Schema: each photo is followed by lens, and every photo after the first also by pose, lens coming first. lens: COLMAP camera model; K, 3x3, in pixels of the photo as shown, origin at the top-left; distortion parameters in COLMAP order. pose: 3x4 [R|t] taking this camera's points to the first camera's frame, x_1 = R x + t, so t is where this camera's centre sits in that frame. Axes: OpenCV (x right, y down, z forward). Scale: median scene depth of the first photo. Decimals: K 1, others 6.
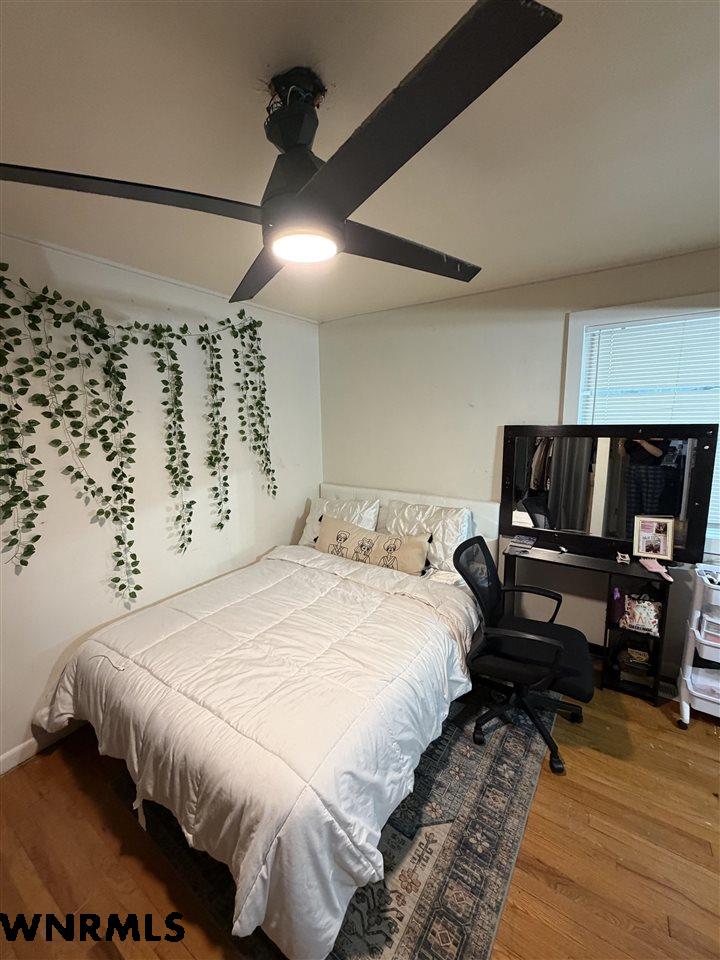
lens RADIAL K [[379.6, 0, 359.7], [0, 379.6, 476.5], [0, 0, 1]] dist [-0.002810, -0.000077]
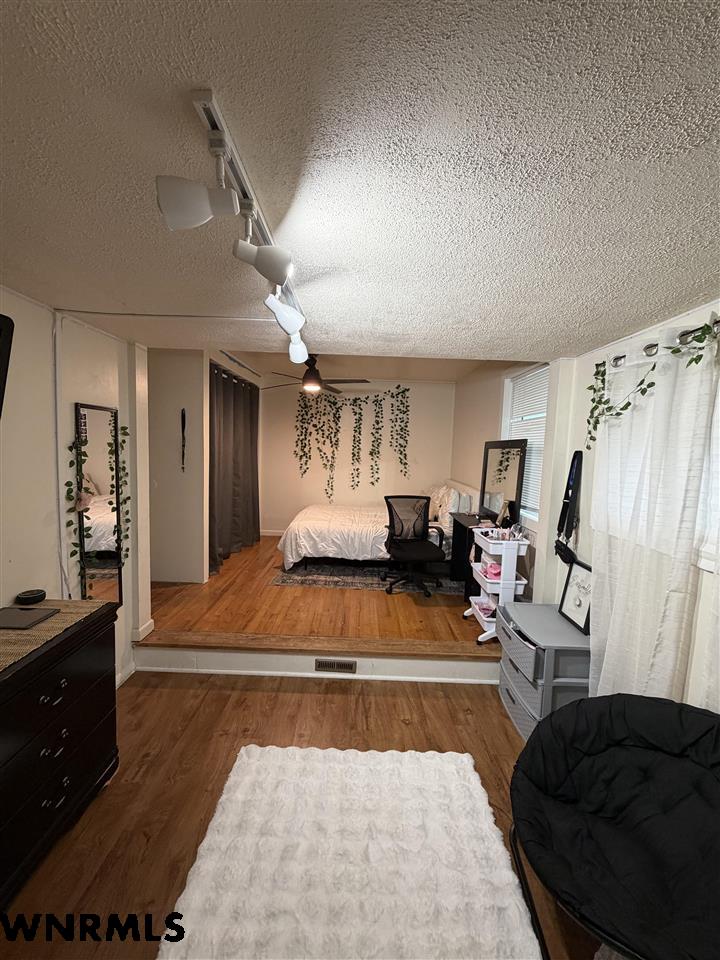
lens RADIAL K [[379.6, 0, 359.9], [0, 379.6, 482.2], [0, 0, 1]] dist [-0.002810, -0.000077]
pose [[0.542166, 0.112248, -0.832740, 1.688033], [-0.180772, 0.983413, 0.014863, 0.122124], [0.820596, 0.142478, 0.553464, -0.324766]]
